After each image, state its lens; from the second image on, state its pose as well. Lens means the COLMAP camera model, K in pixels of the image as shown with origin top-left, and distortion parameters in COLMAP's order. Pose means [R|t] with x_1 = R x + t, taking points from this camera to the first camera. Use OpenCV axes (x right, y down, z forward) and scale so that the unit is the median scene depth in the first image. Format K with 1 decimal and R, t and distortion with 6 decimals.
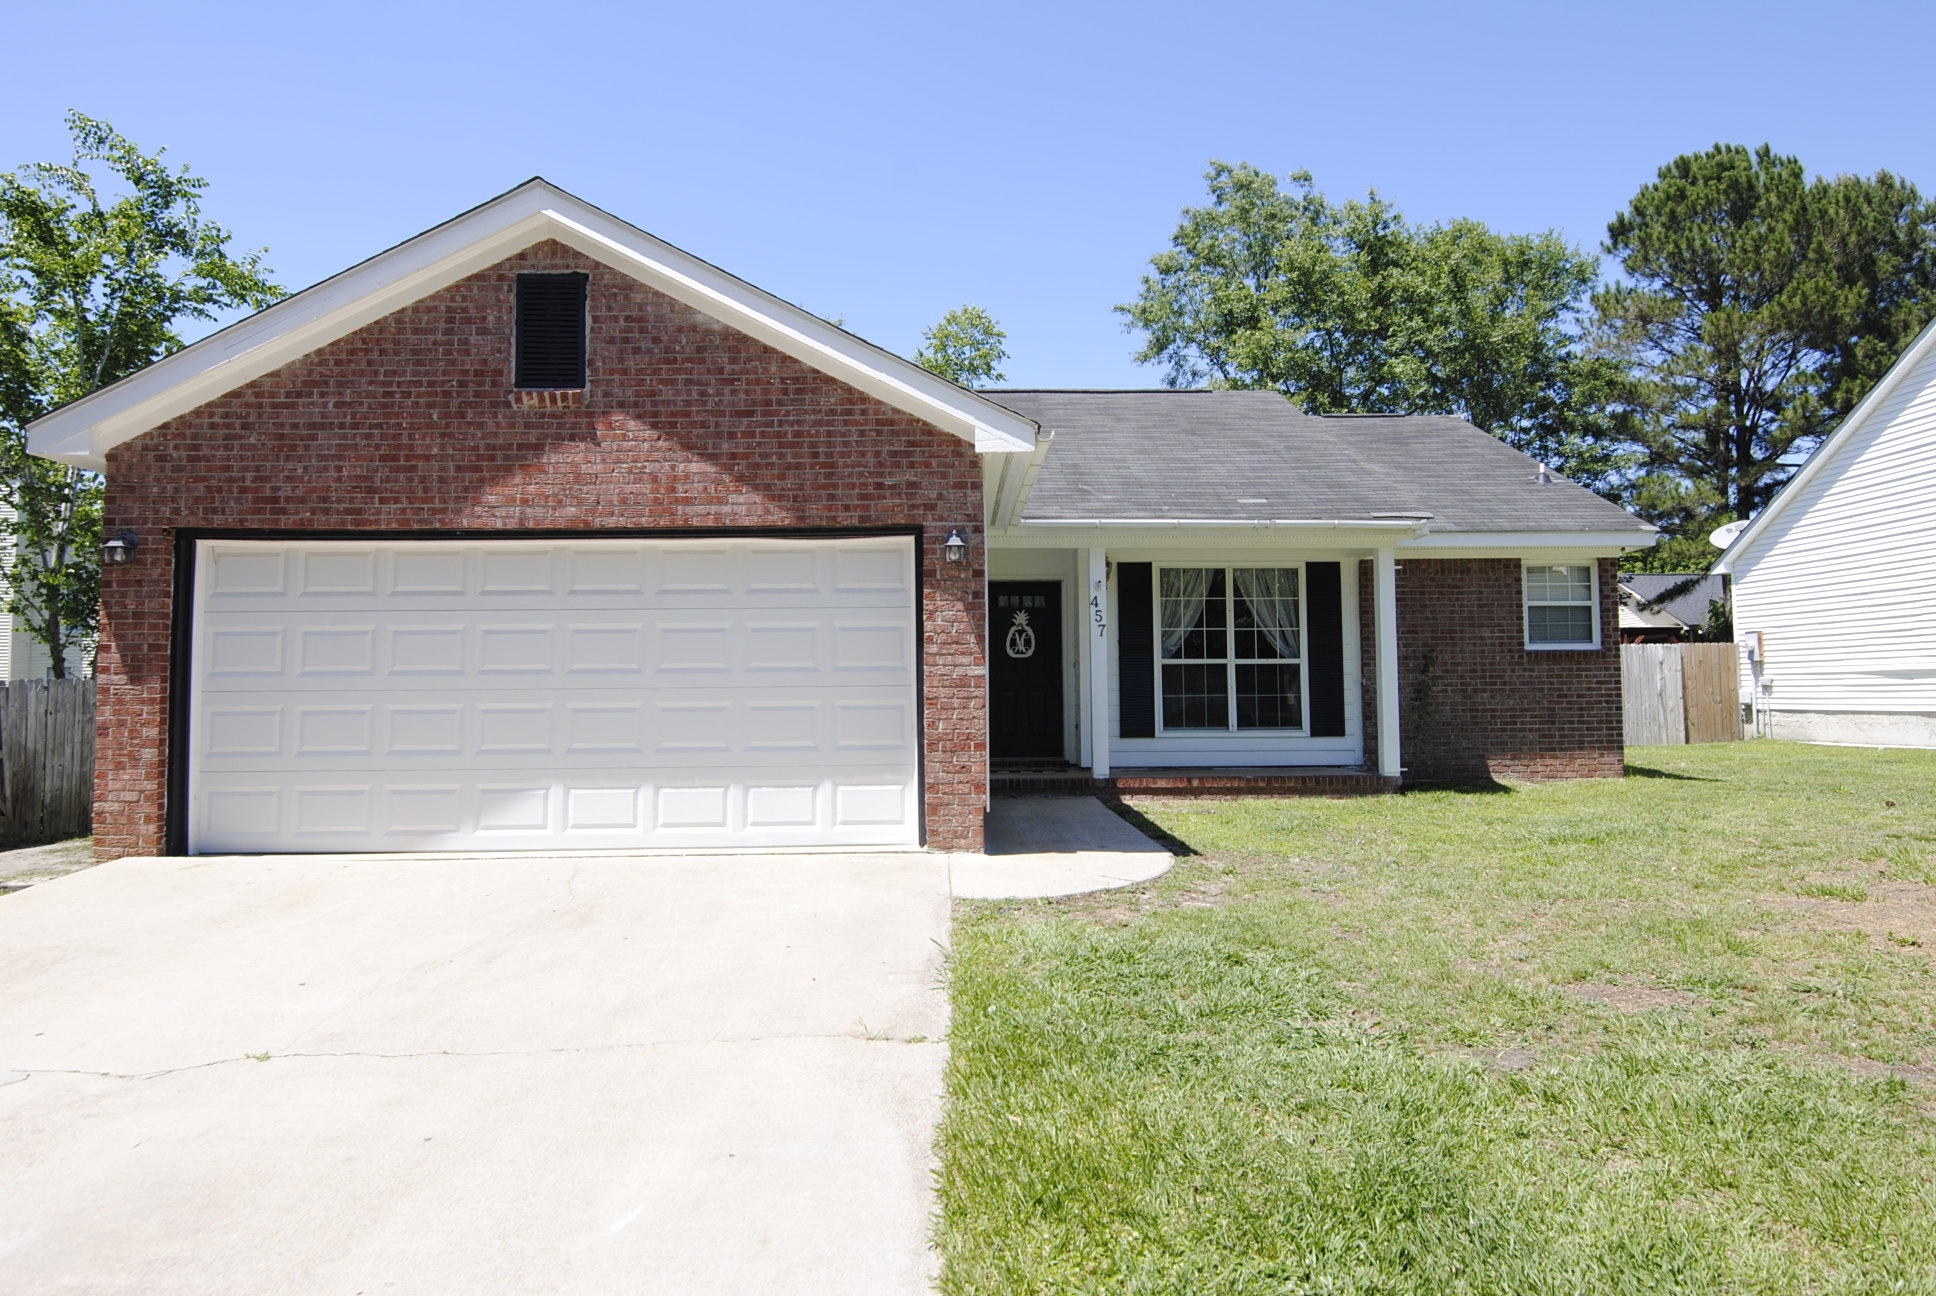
lens RADIAL K [[1157.9, 0, 989.7], [0, 1157.9, 622.8], [0, 0, 1]] dist [0.000058, -0.015383]
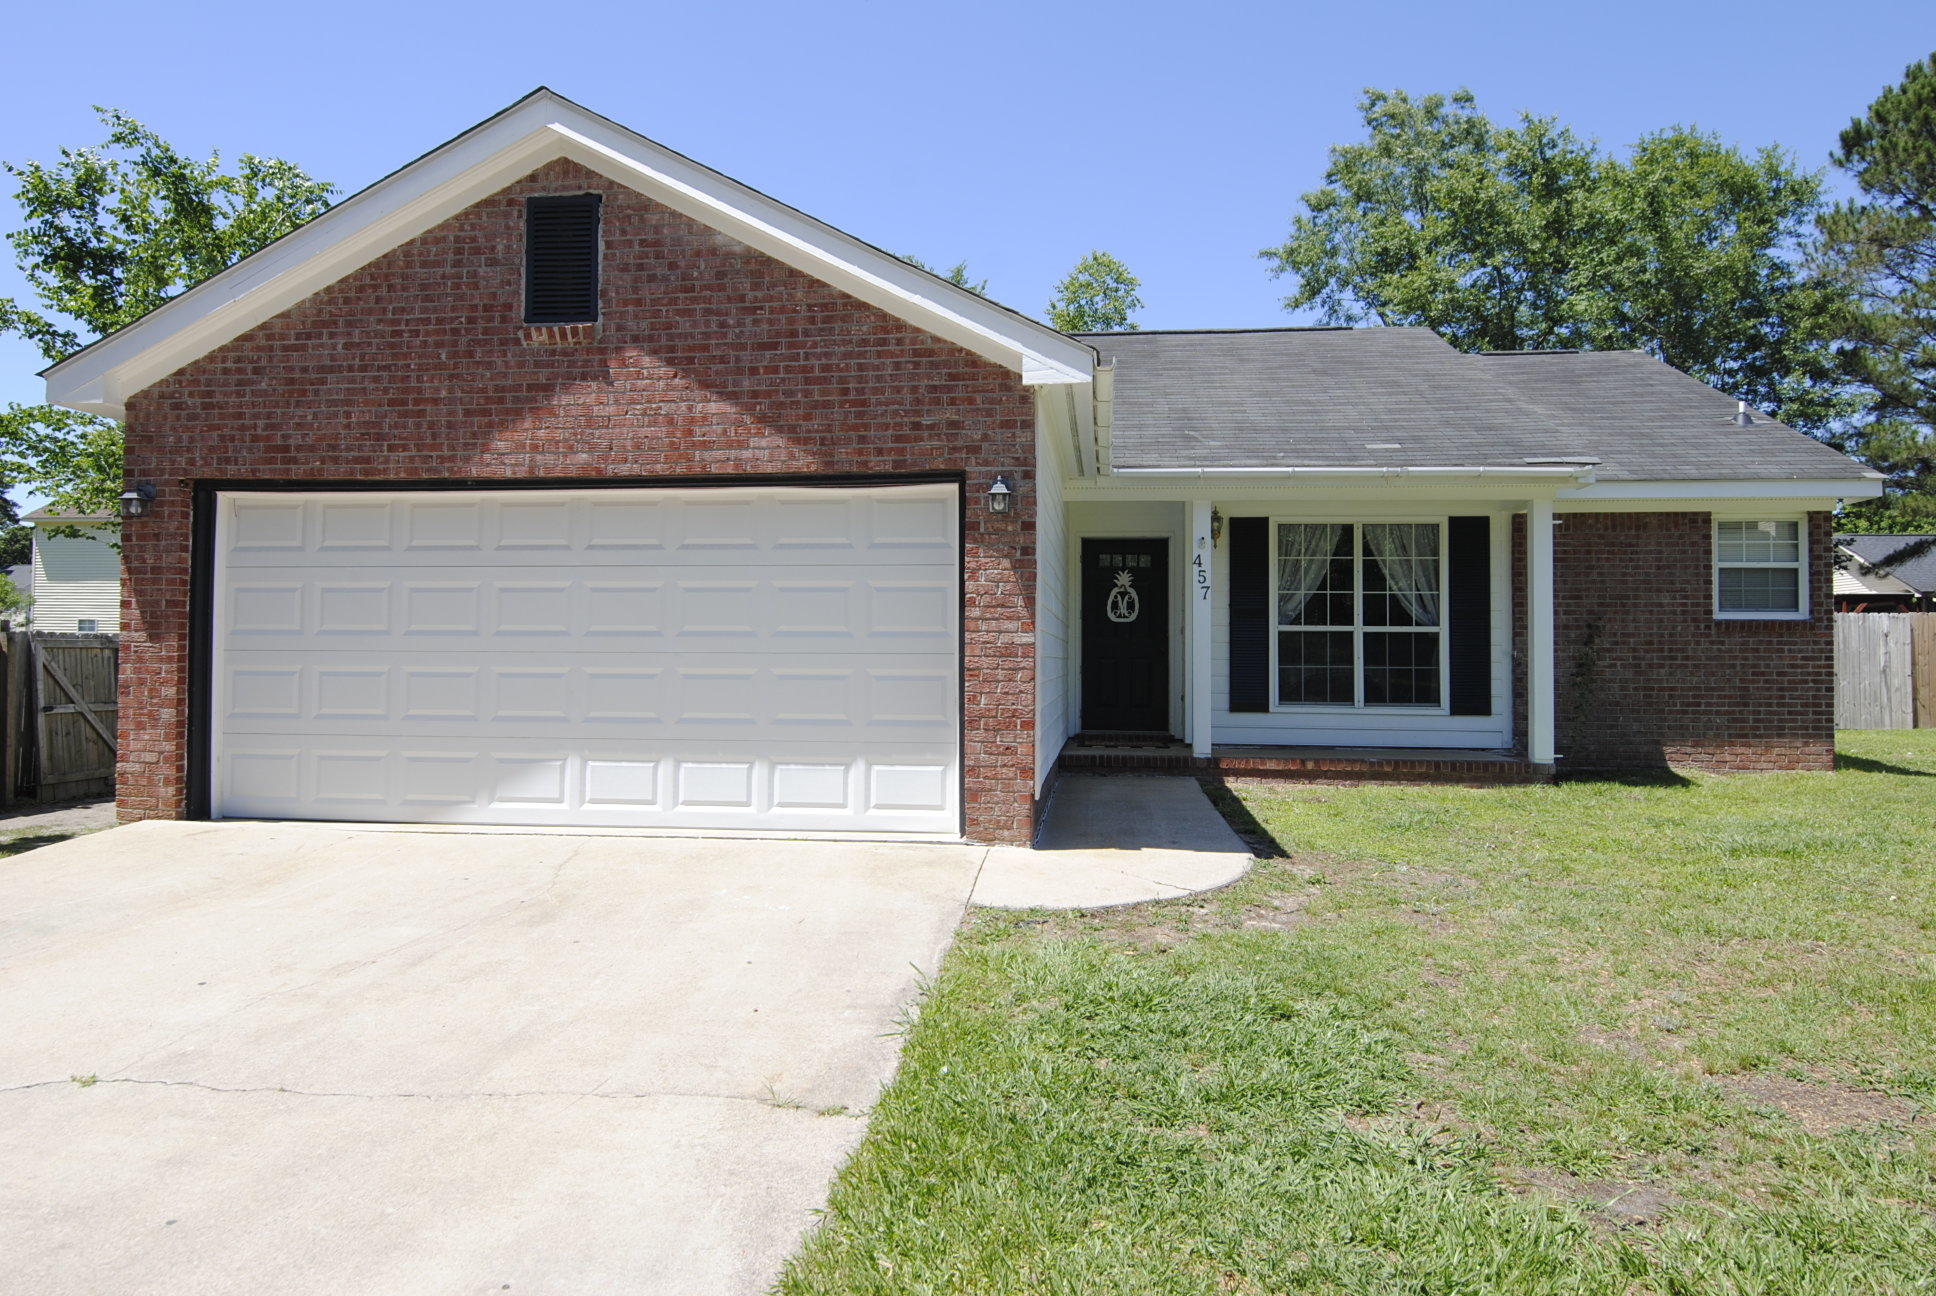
lens RADIAL K [[1157.9, 0, 989.7], [0, 1157.9, 622.8], [0, 0, 1]] dist [0.000058, -0.015383]
pose [[0.990711, 0.010482, -0.135577, 0.079917], [-0.005945, 0.999410, 0.033827, 0.000629], [0.135851, -0.032707, 0.990189, 0.135050]]
